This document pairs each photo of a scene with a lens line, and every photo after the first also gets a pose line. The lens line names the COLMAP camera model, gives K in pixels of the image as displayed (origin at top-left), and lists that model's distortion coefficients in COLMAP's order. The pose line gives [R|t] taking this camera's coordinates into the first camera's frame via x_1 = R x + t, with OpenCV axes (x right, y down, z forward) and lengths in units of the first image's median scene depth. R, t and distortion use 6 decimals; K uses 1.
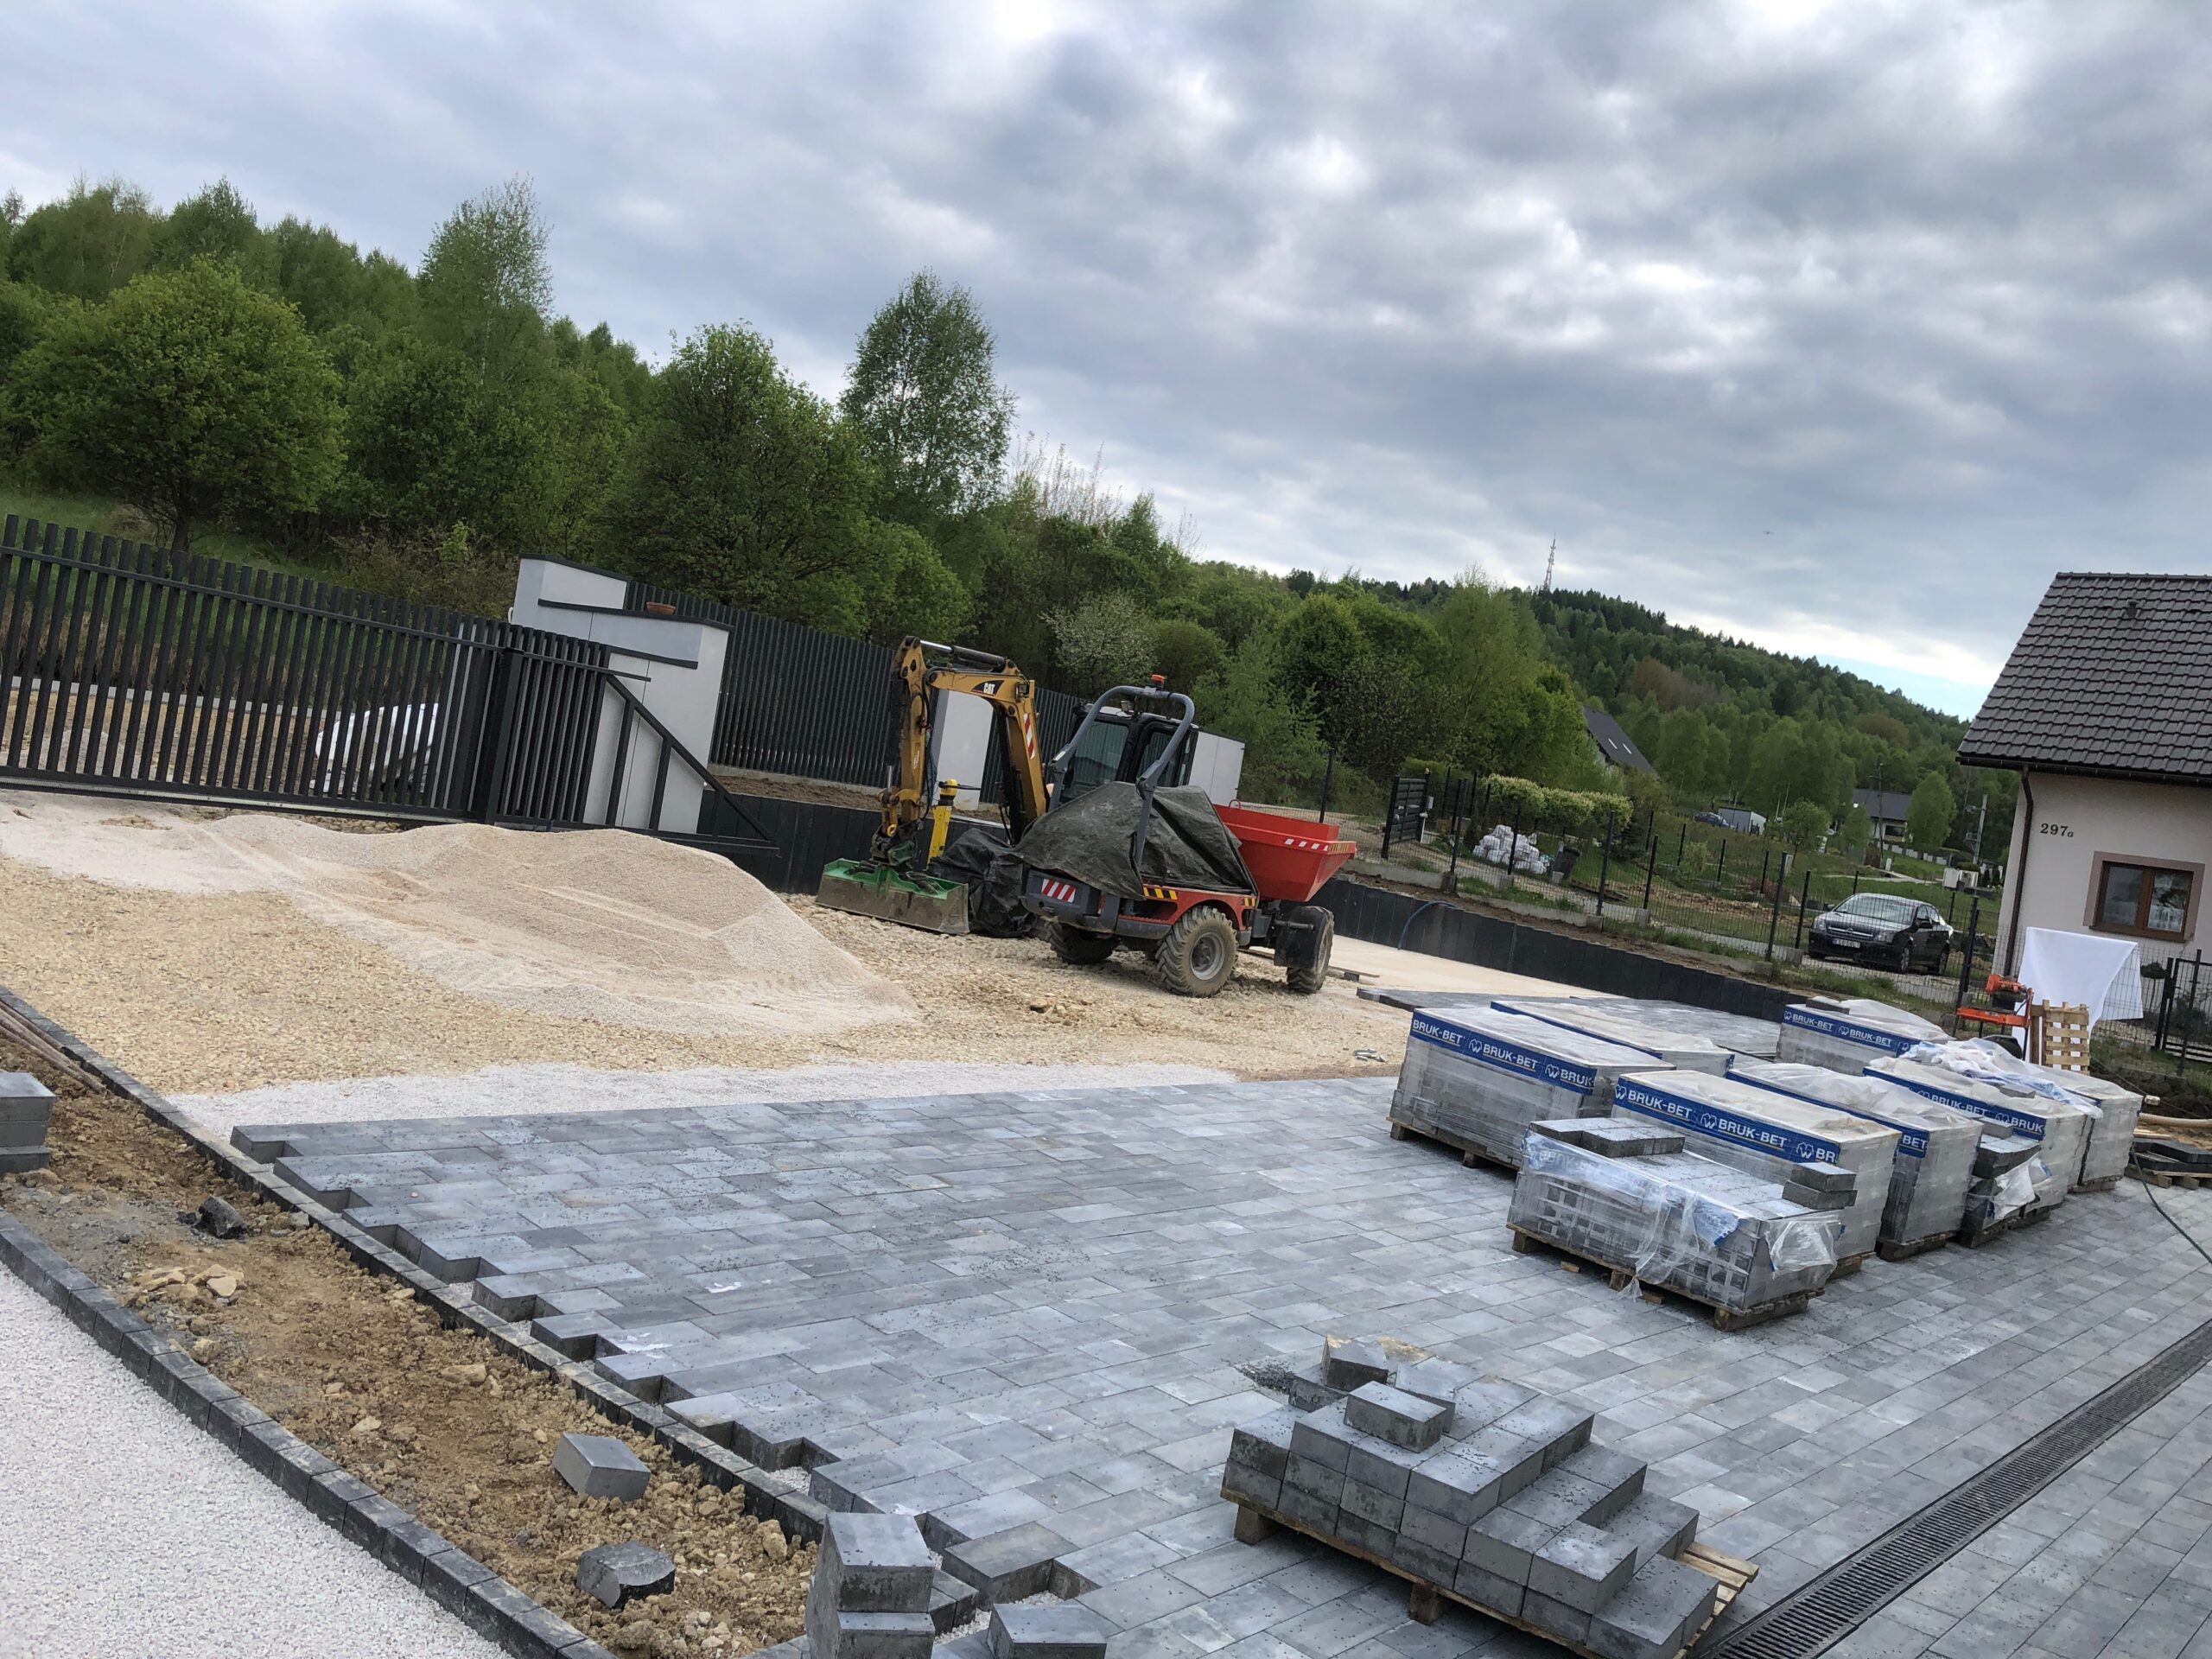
lens RADIAL K [[1805.2, 0, 1116.4], [0, 1805.2, 798.8], [0, 0, 1]] dist [0.035391, -0.036564]
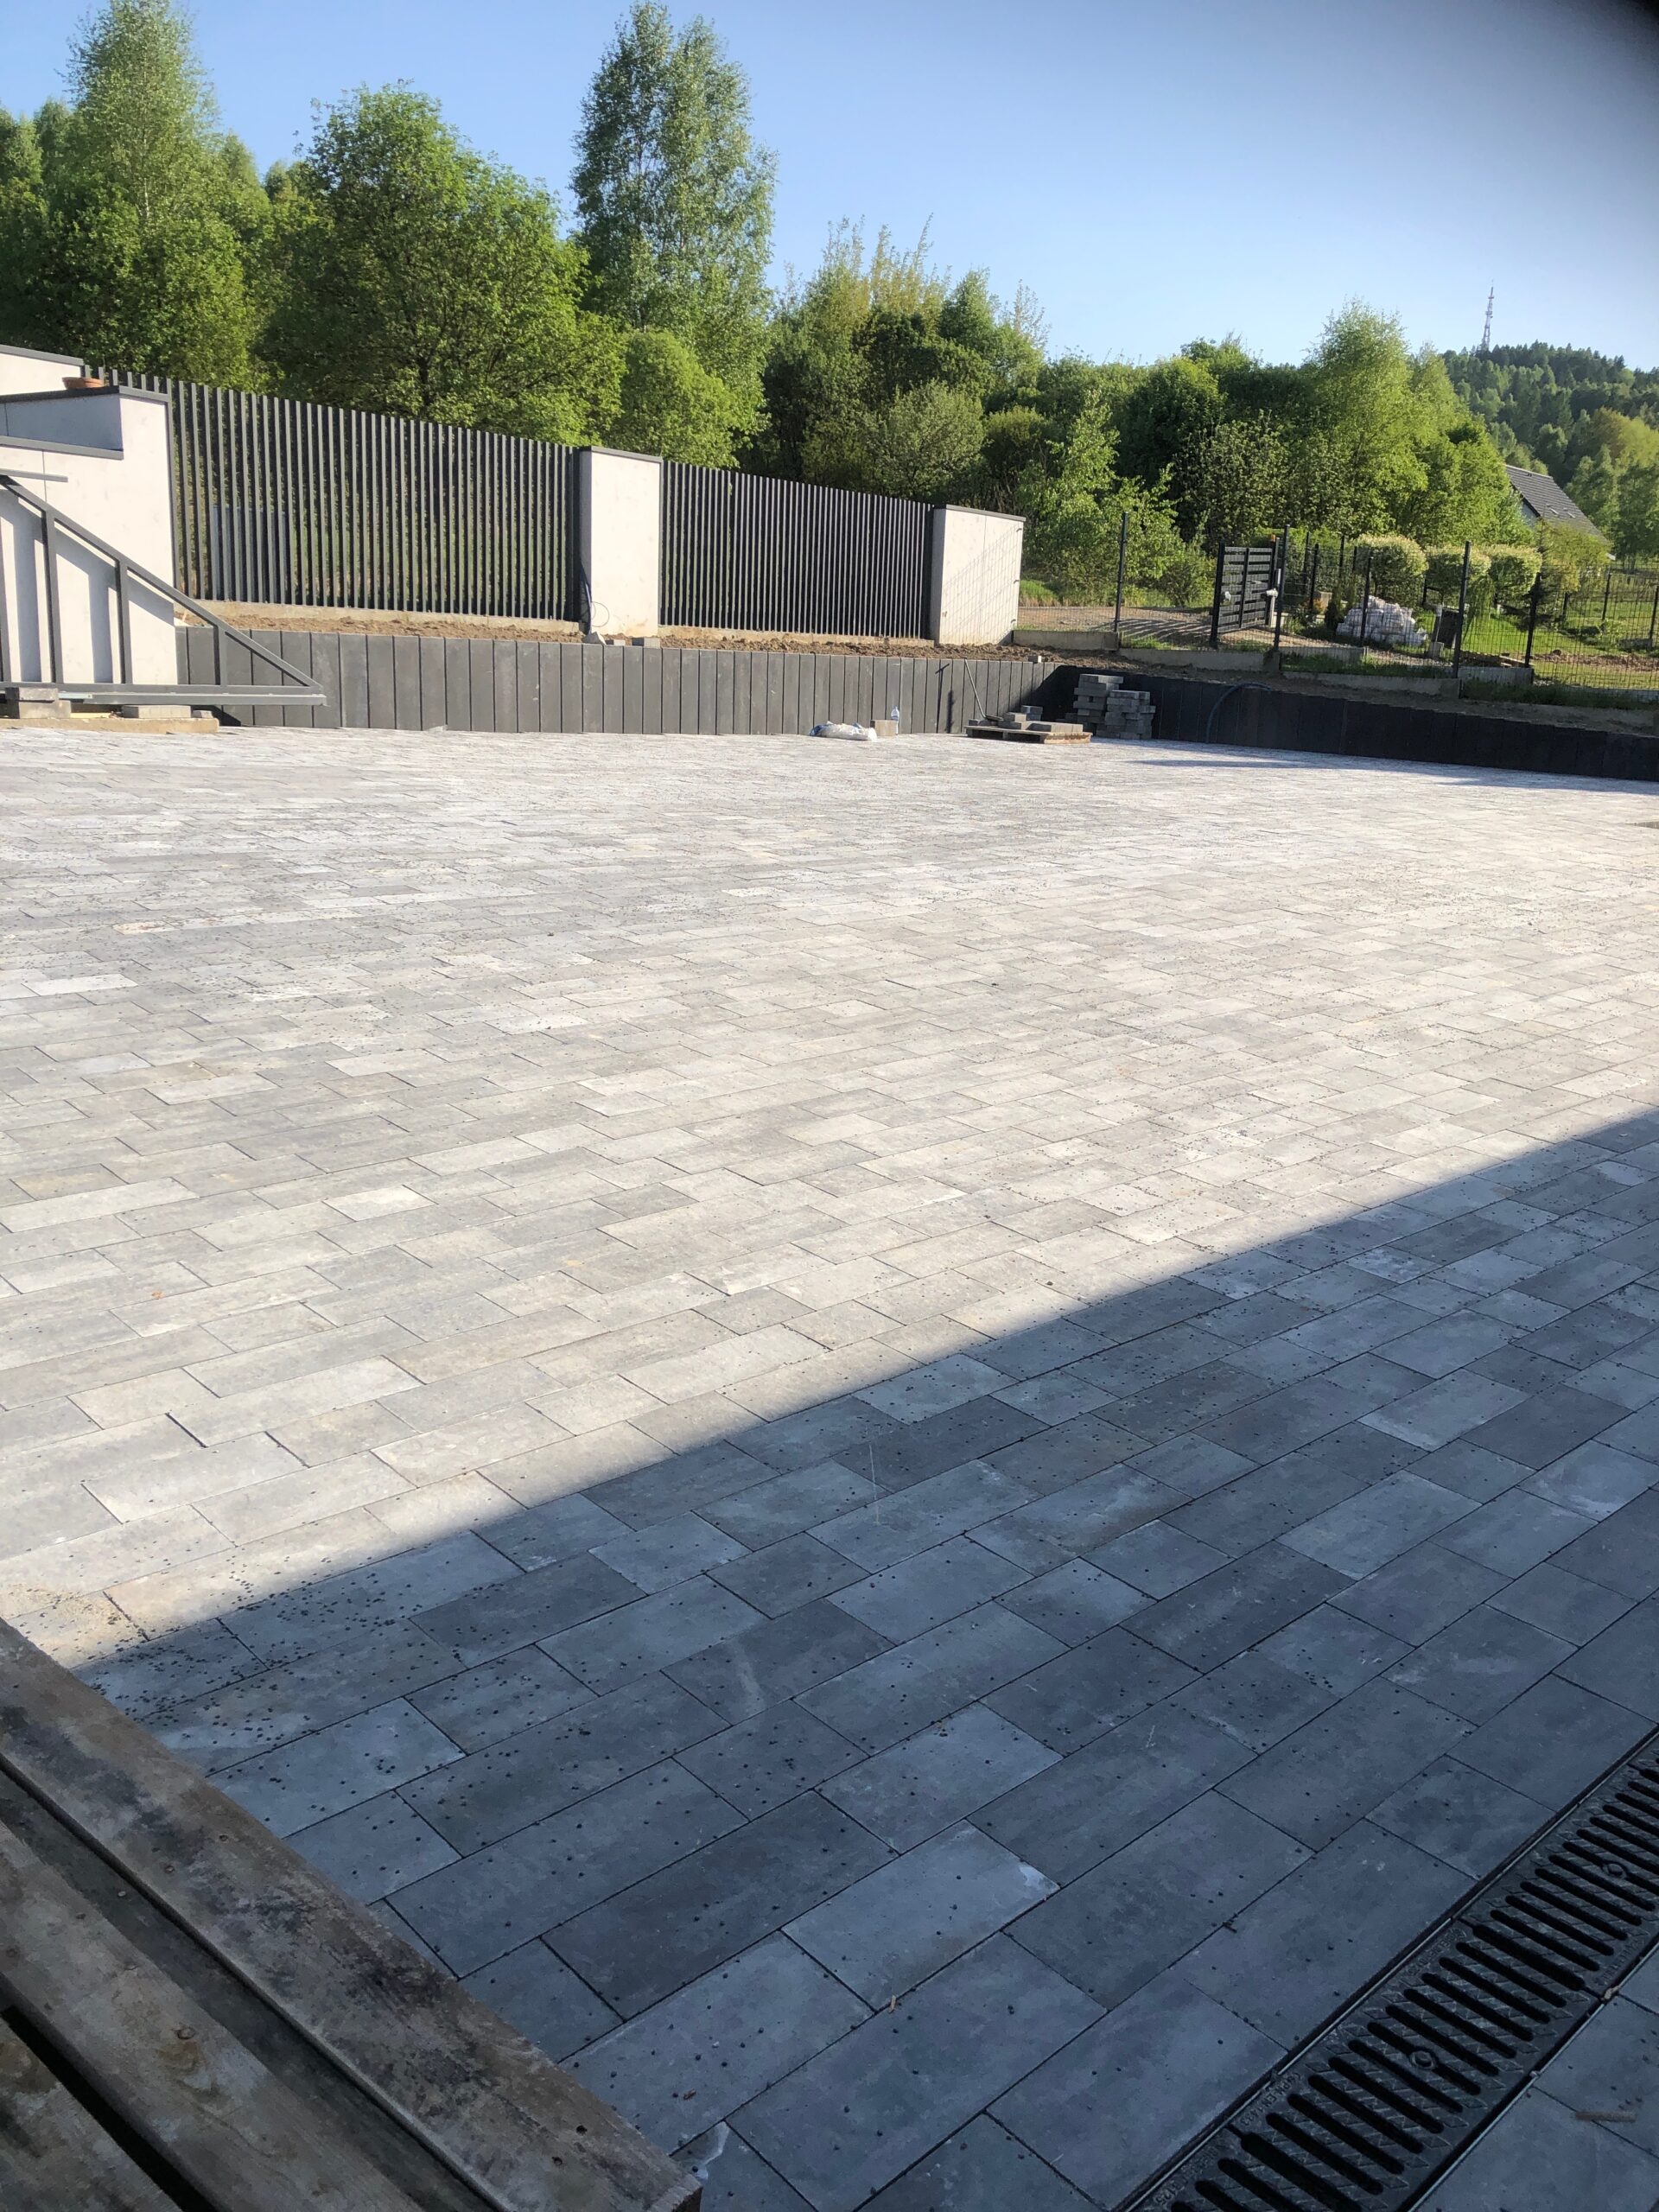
lens RADIAL K [[1805.2, 0, 839.8], [0, 1805.2, 1099.5], [0, 0, 1]] dist [0.035391, -0.036564]
pose [[0.987635, -0.090024, -0.128349, 0.217333], [0.117706, 0.966572, 0.227781, 0.077086], [0.103553, -0.240072, 0.965216, 0.389224]]
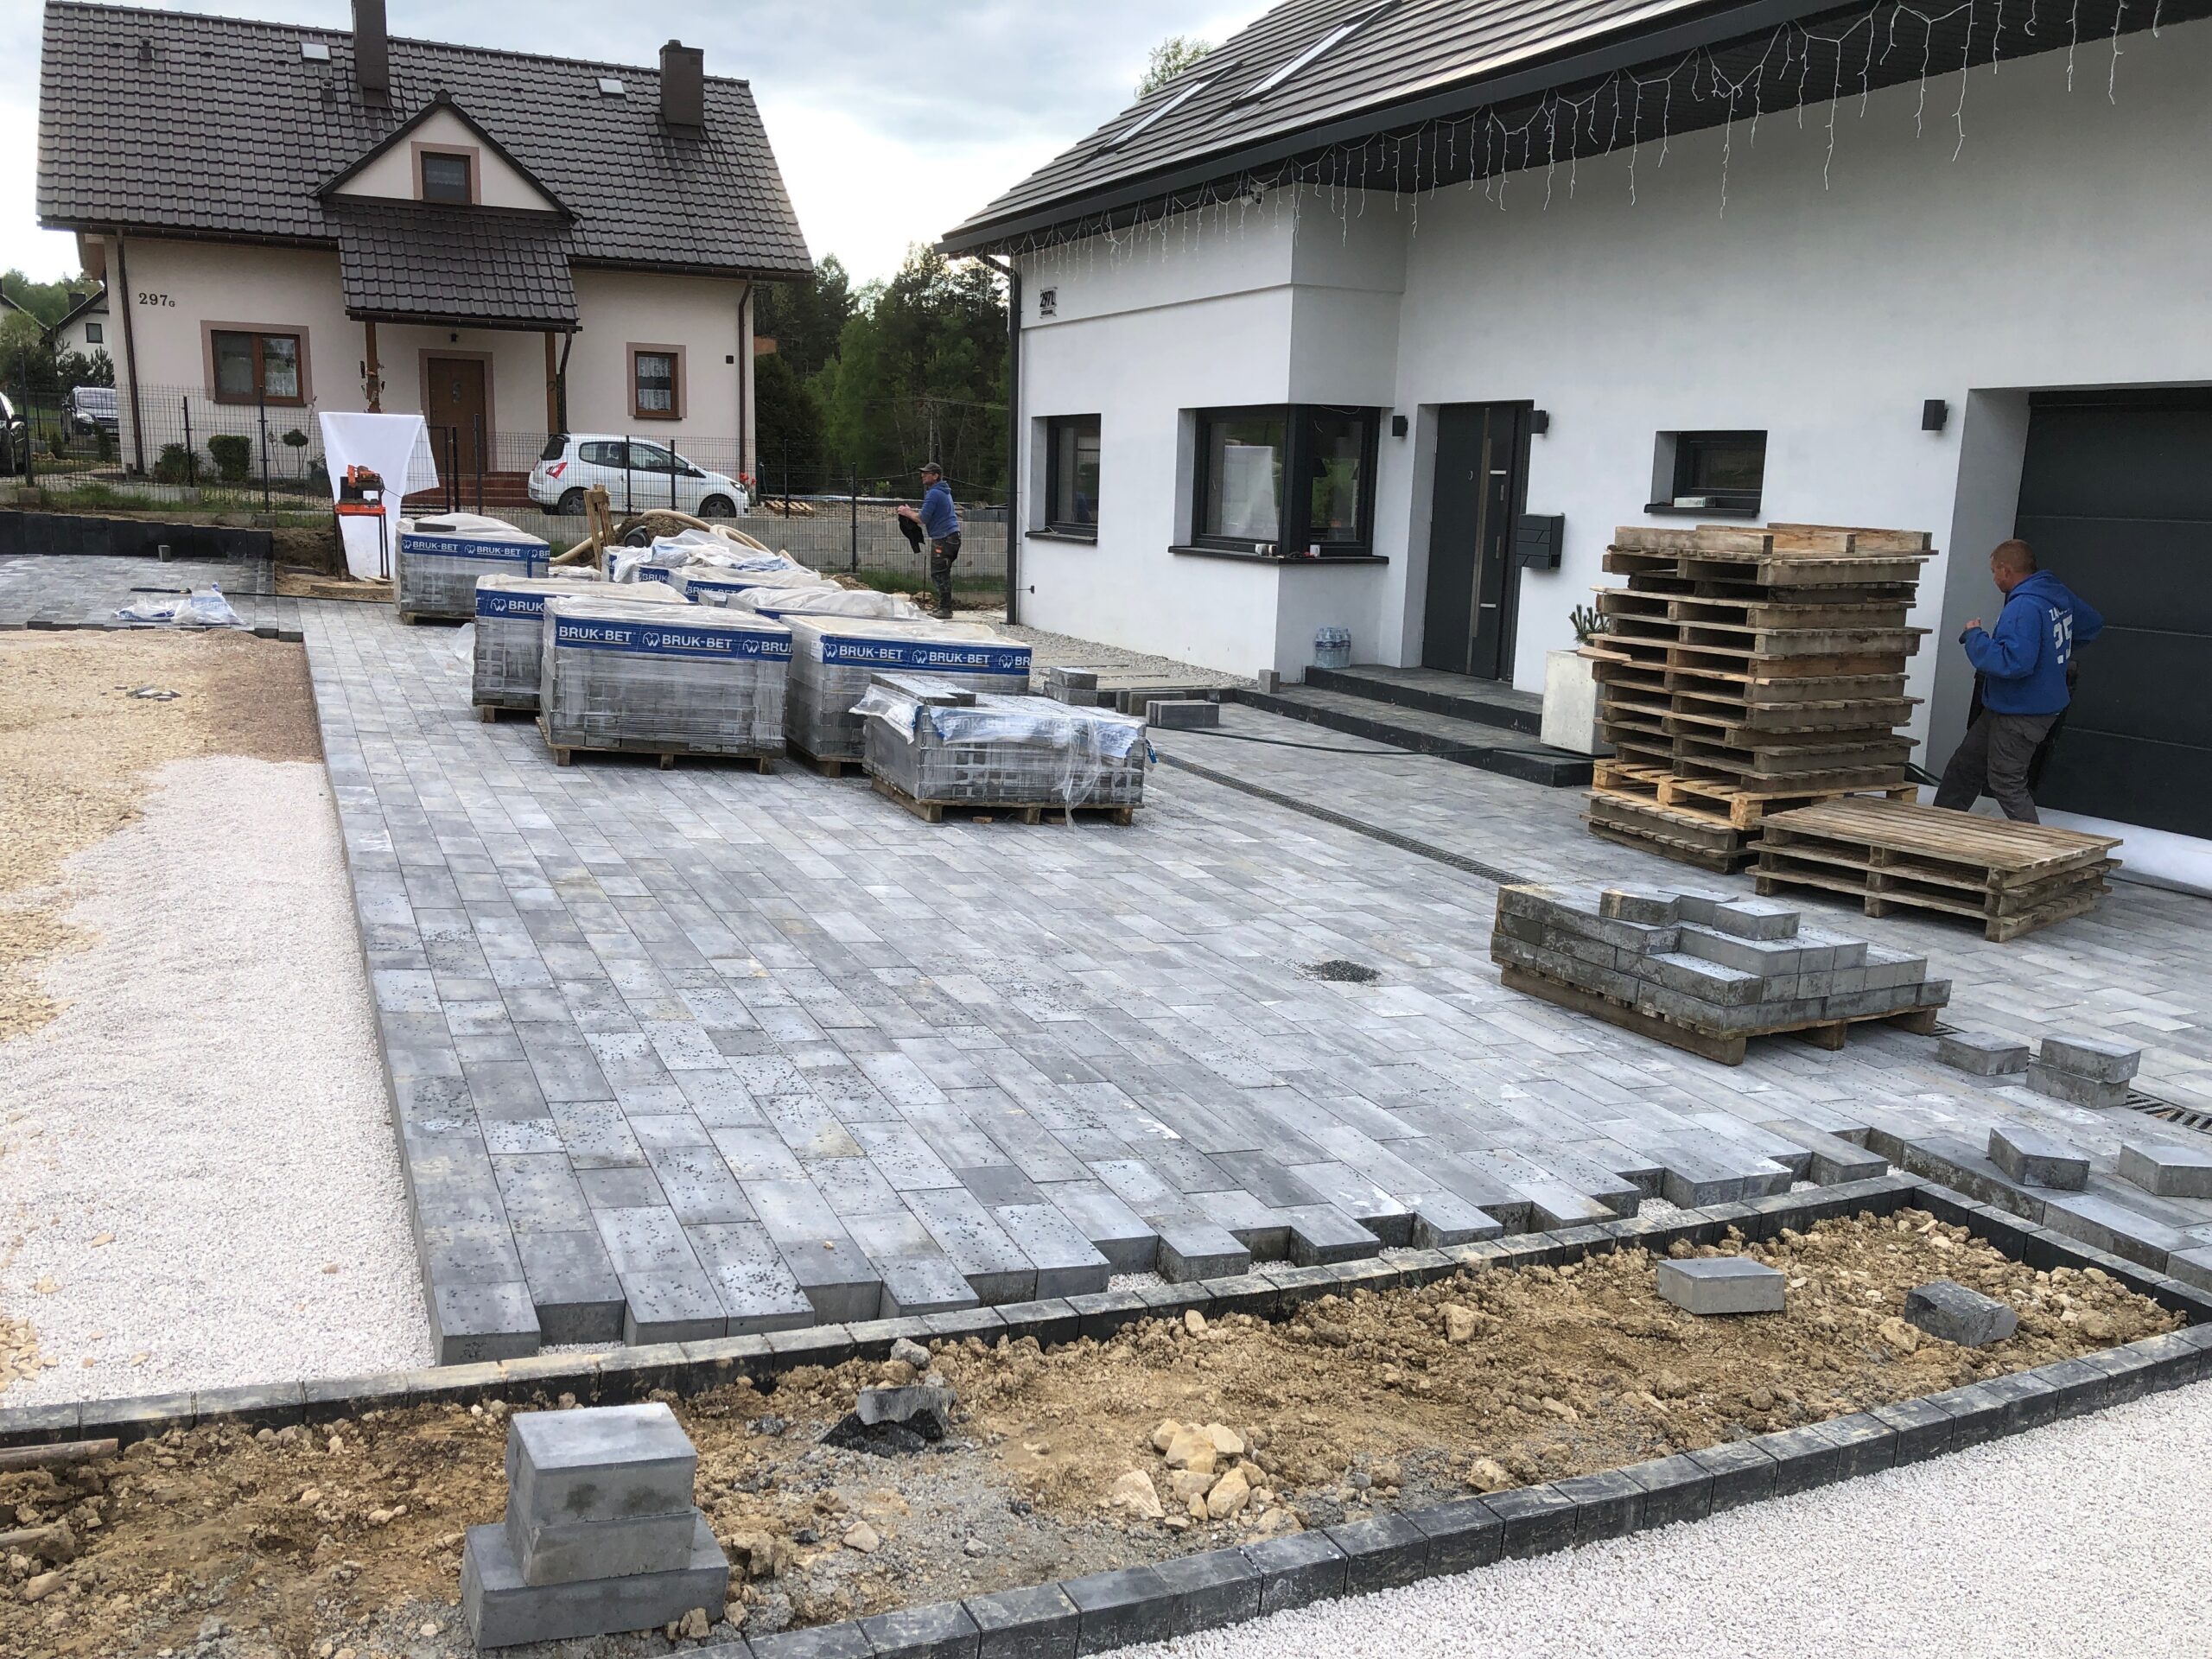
lens RADIAL K [[1805.2, 0, 1086.4], [0, 1805.2, 825.3], [0, 0, 1]] dist [0.035391, -0.036564]
pose [[0.443718, -0.310631, 0.840609, -0.487580], [0.036667, 0.943512, 0.329302, -0.063386], [-0.895416, -0.115294, 0.430043, 0.413081]]
